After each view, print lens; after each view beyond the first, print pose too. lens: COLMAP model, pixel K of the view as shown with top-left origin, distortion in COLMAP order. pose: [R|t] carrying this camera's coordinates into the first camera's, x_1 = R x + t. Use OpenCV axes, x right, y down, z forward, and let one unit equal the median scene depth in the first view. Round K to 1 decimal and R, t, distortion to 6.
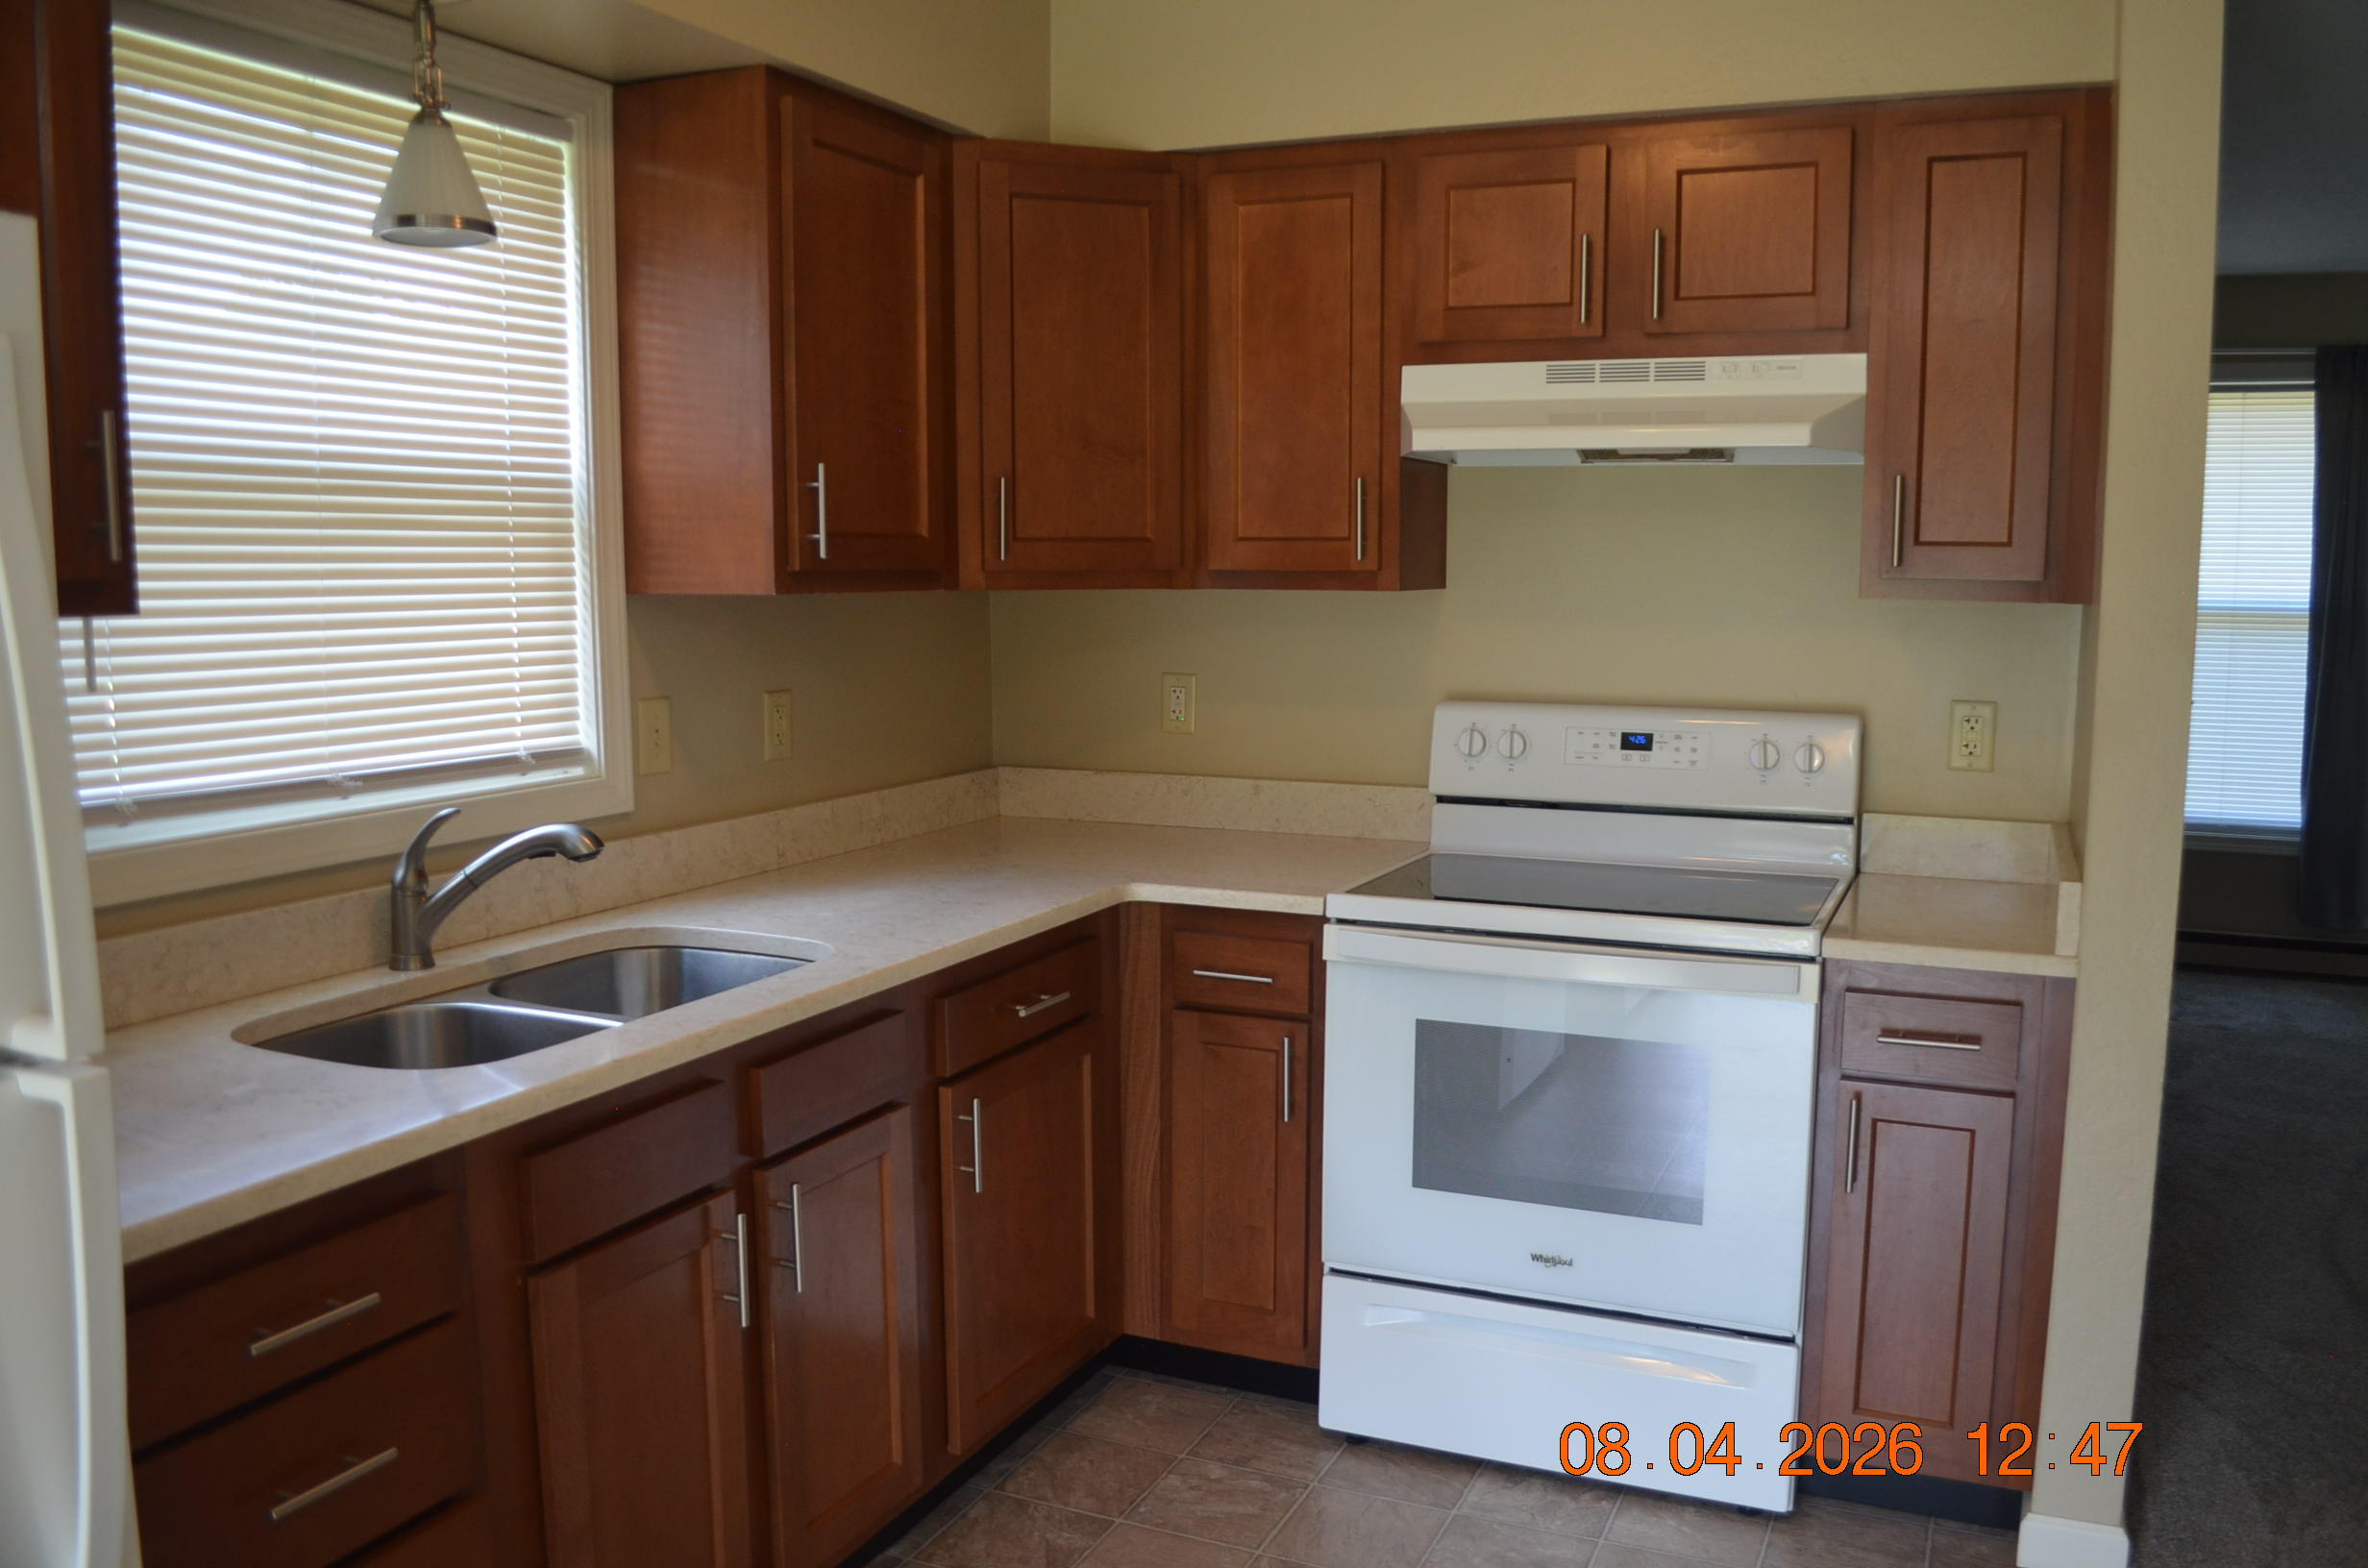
lens RADIAL K [[1911.0, 0, 1186.2], [0, 1911.0, 795.9], [0, 0, 1]] dist [-0.011513, -0.003668]
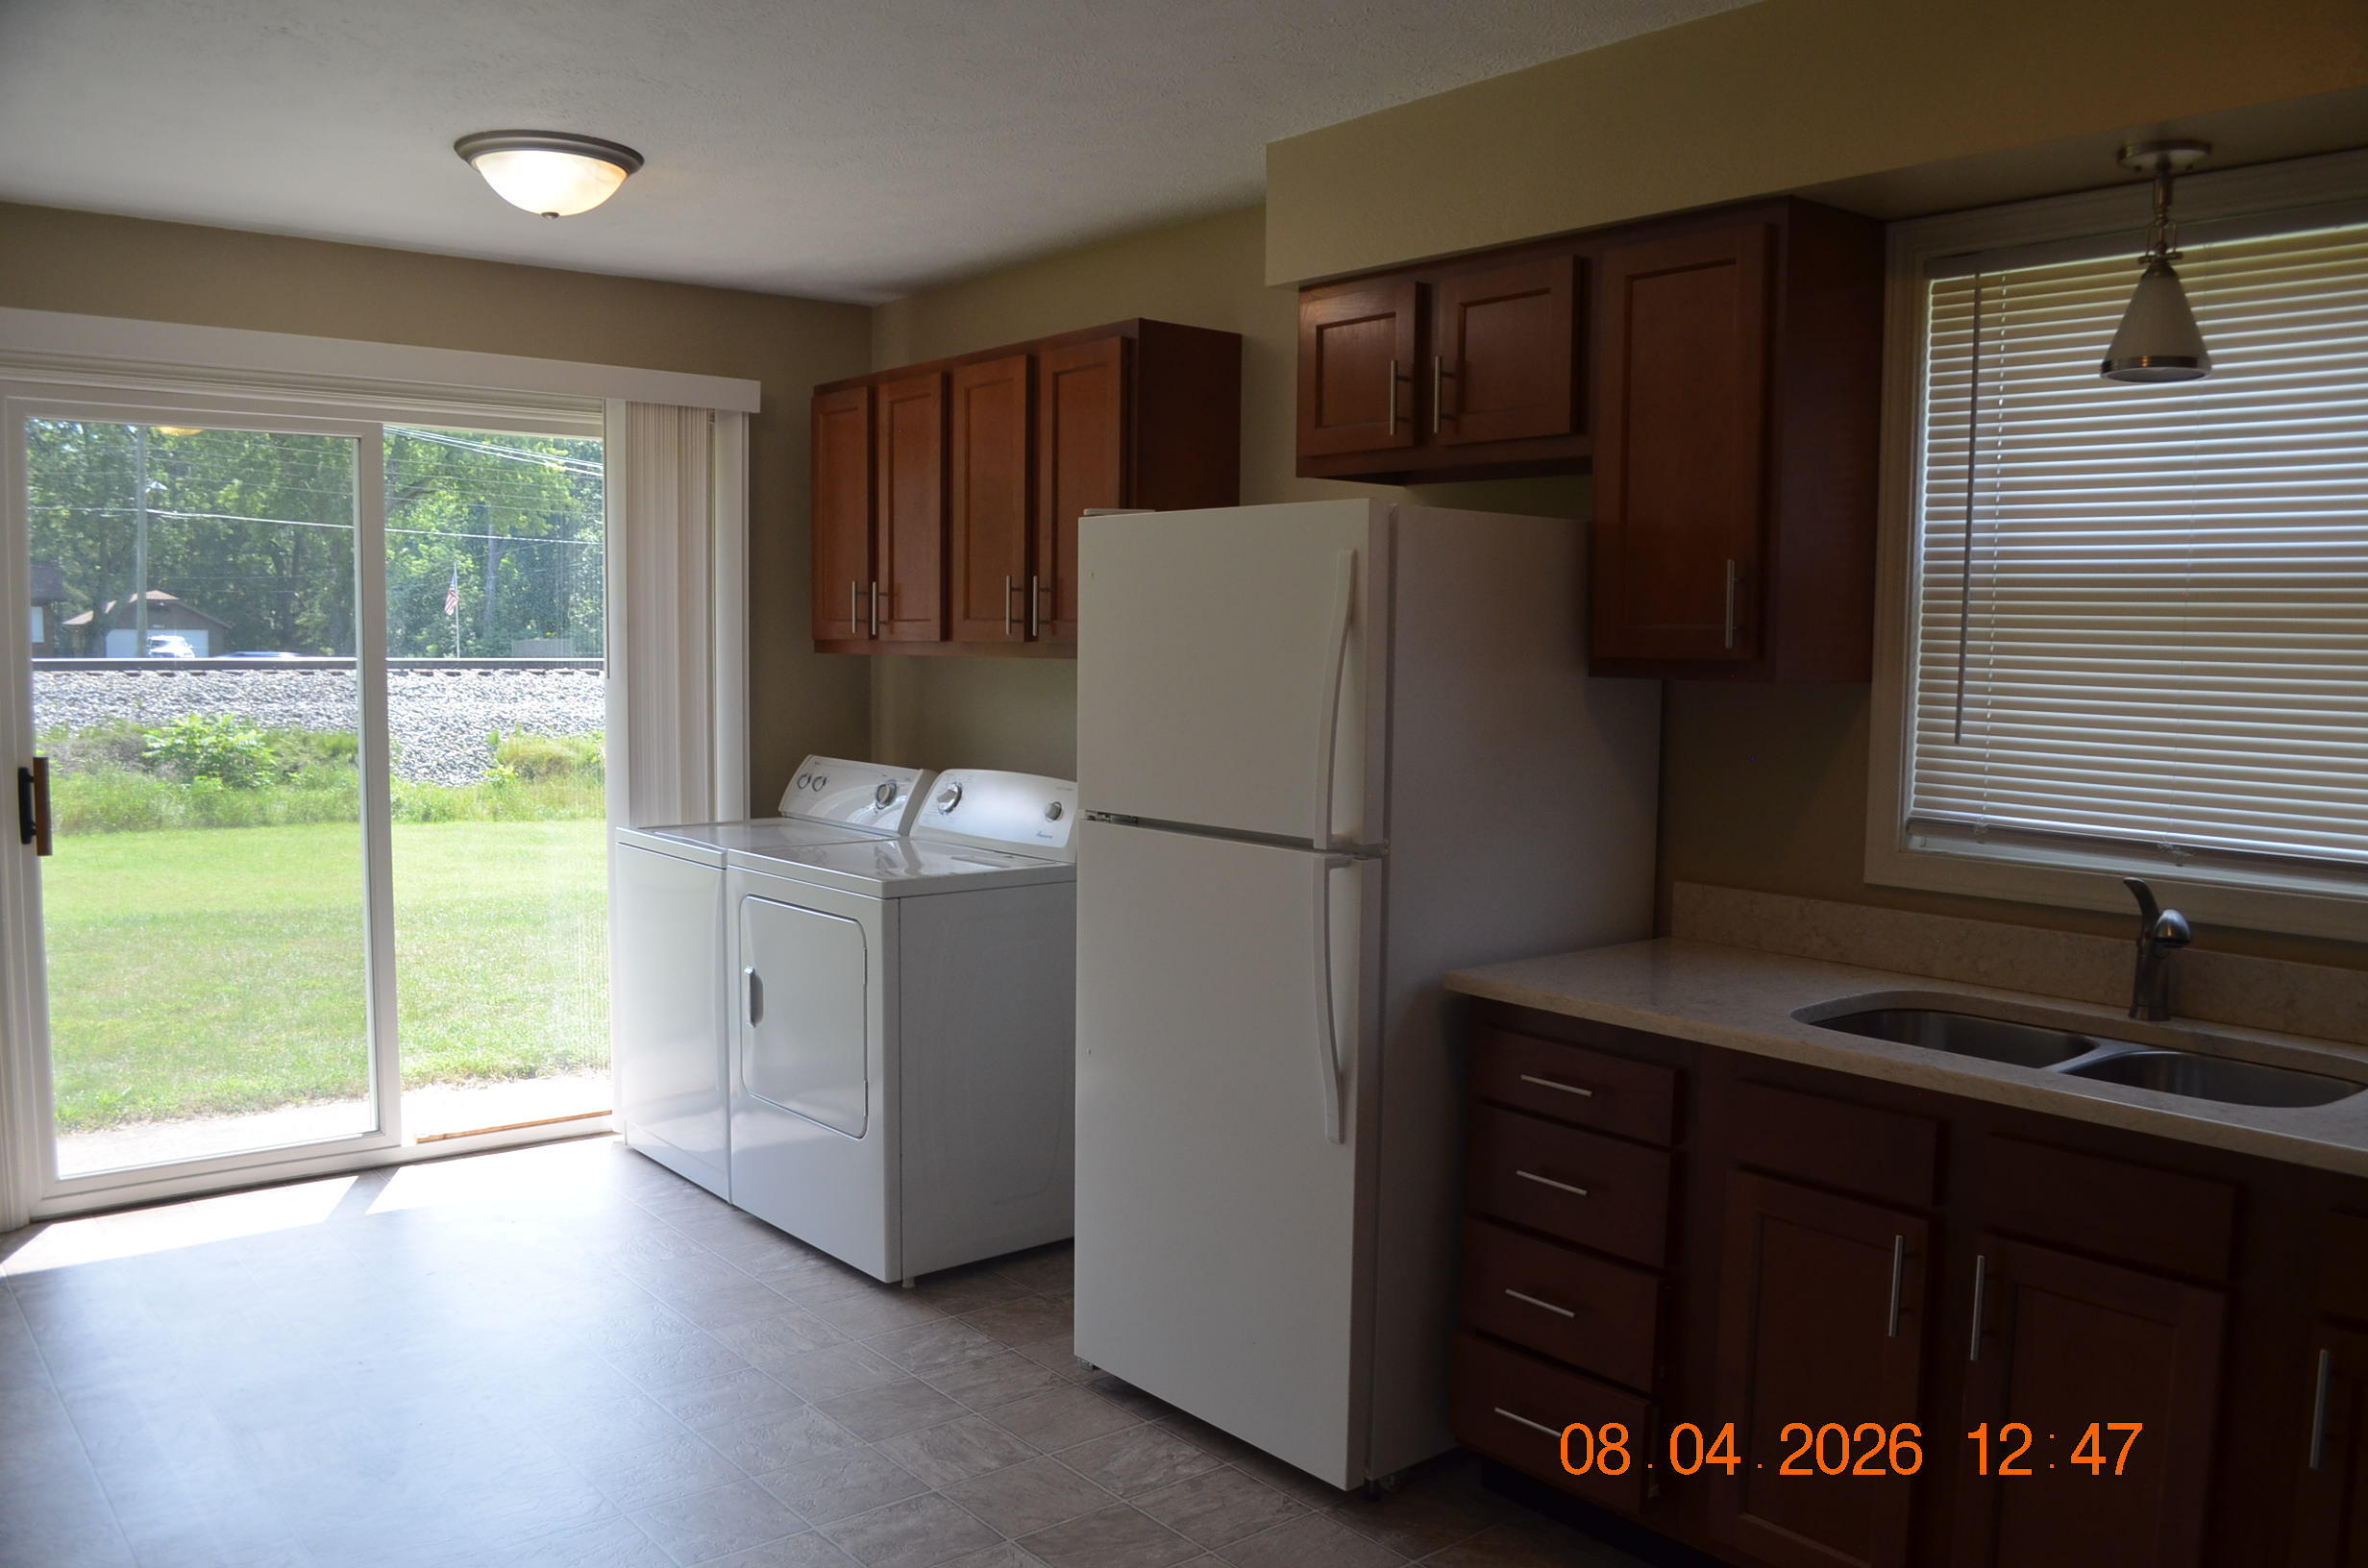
lens RADIAL K [[1911.0, 0, 1186.2], [0, 1911.0, 795.9], [0, 0, 1]] dist [-0.011513, -0.003668]
pose [[-0.435785, 0.071733, -0.897188, 0.922728], [-0.126462, 0.982050, 0.139944, -0.136285], [0.891122, 0.174445, -0.418891, 1.036945]]
